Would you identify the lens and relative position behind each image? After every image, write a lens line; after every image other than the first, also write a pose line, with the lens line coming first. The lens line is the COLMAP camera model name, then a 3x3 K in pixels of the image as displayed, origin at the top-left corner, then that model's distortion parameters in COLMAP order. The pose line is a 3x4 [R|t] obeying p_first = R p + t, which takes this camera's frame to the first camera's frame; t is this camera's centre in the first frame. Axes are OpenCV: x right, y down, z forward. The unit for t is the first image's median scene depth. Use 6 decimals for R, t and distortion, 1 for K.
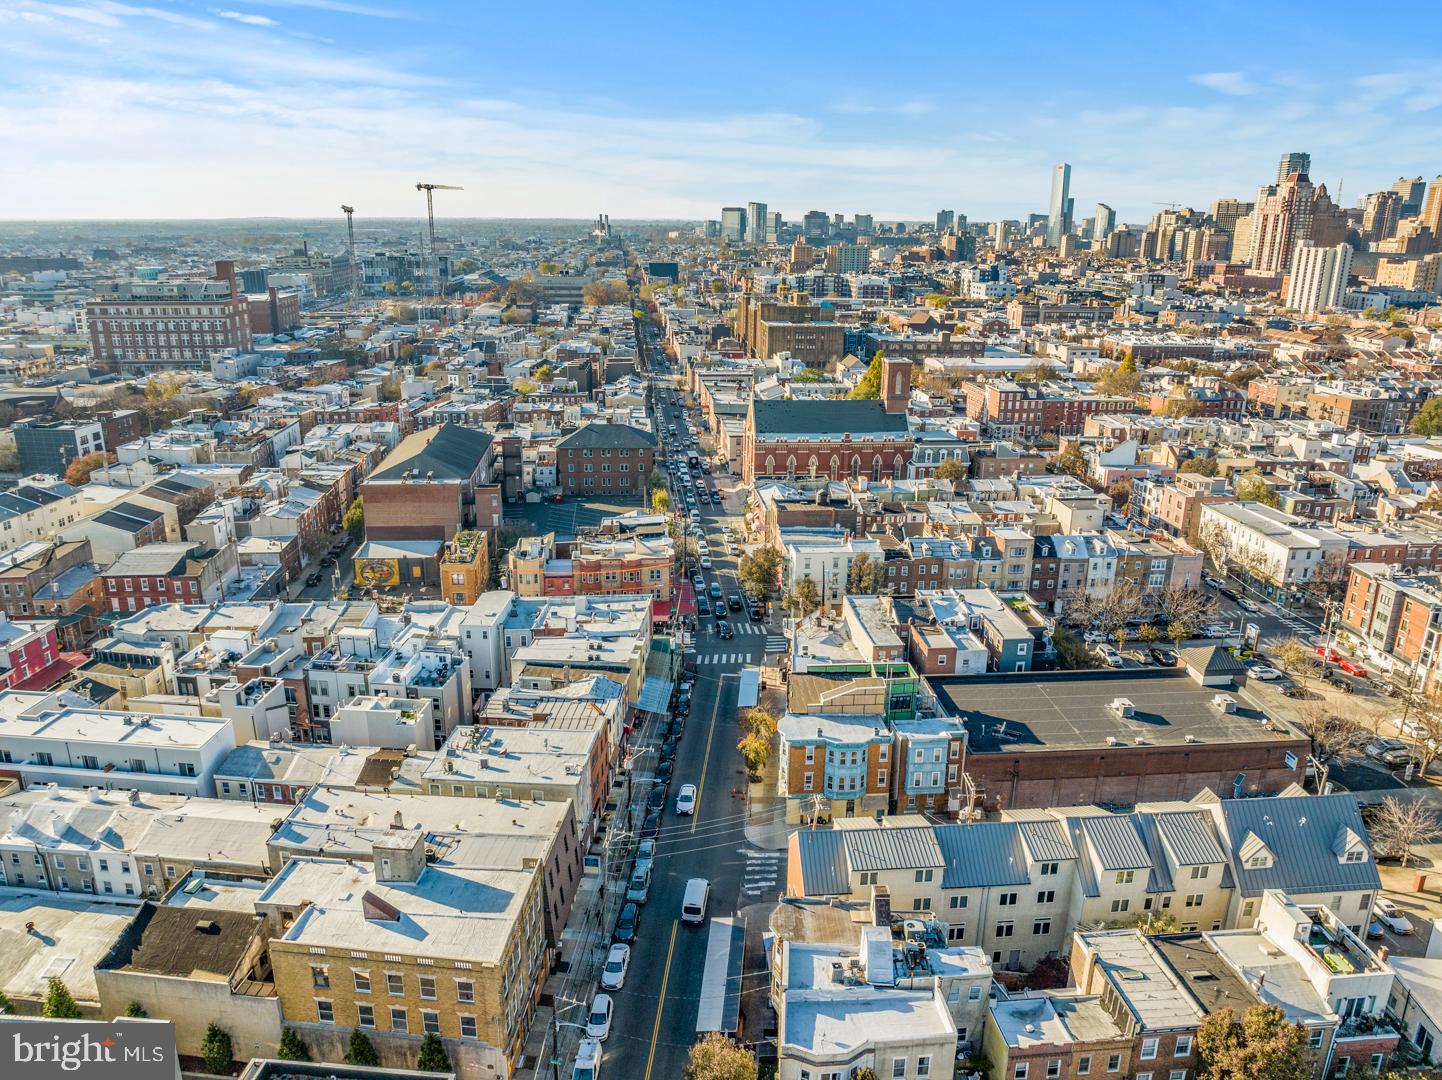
lens RADIAL K [[1011.2, 0, 721.0], [0, 1011.2, 540.0], [0, 0, 1]] dist [-0.037343, 0.000646]
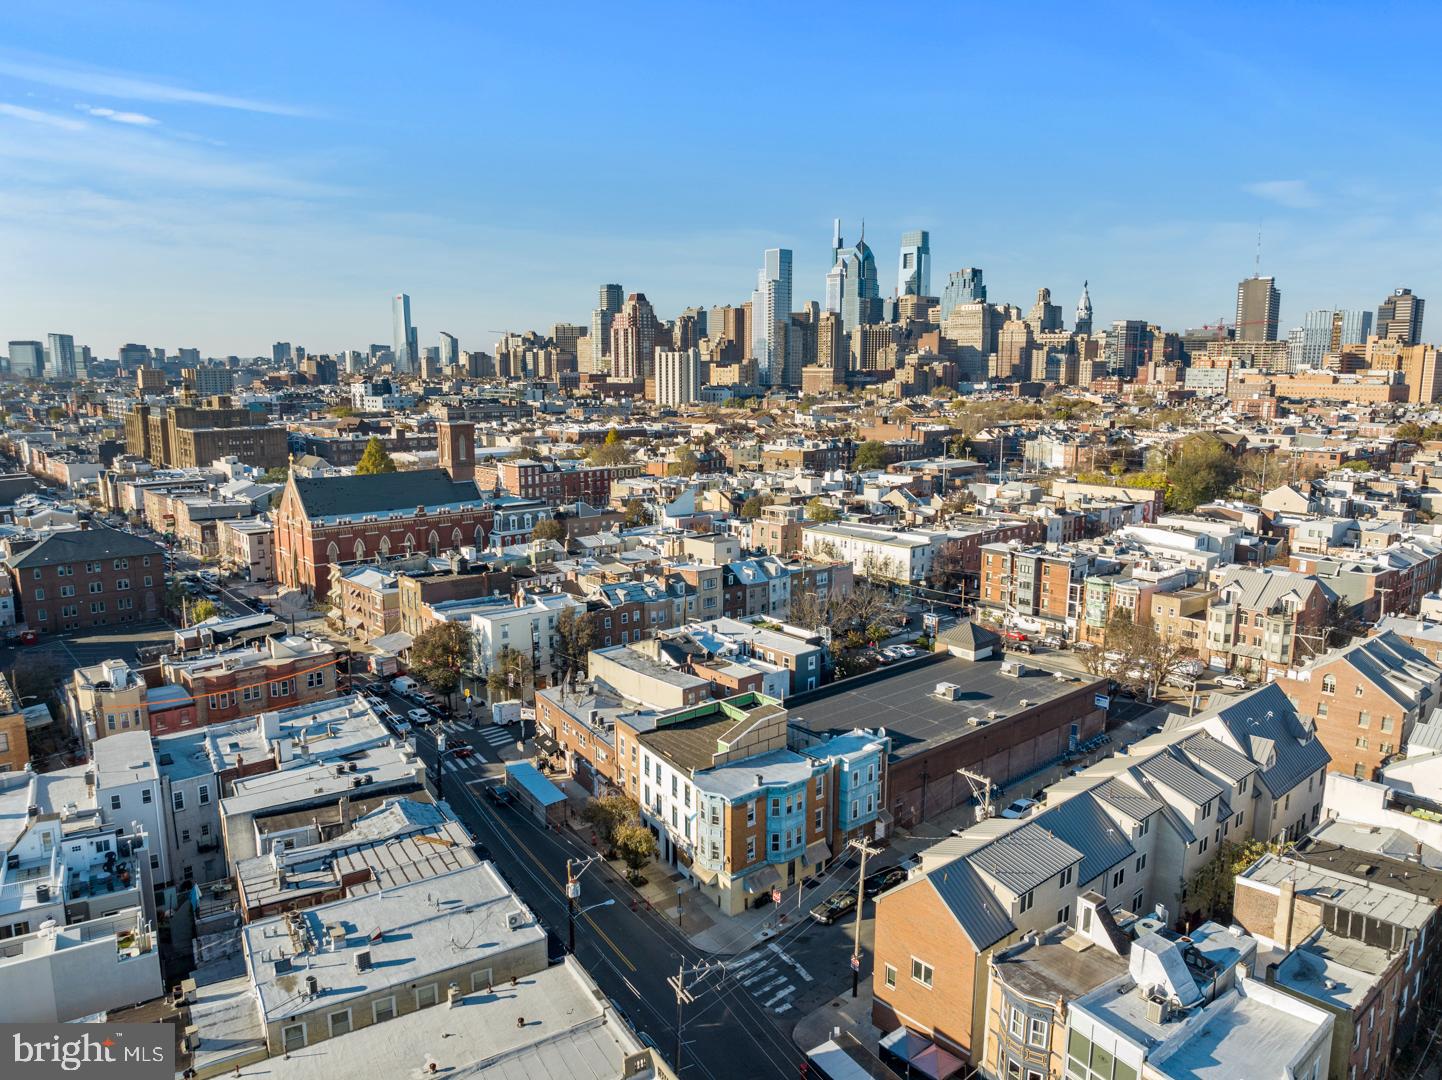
lens RADIAL K [[1011.2, 0, 721.0], [0, 1011.2, 540.0], [0, 0, 1]] dist [-0.037343, 0.000646]
pose [[0.811705, -0.112629, 0.573106, -0.161406], [0.183694, 0.980667, -0.067446, 0.026656], [-0.554429, 0.160022, 0.816701, 0.165457]]
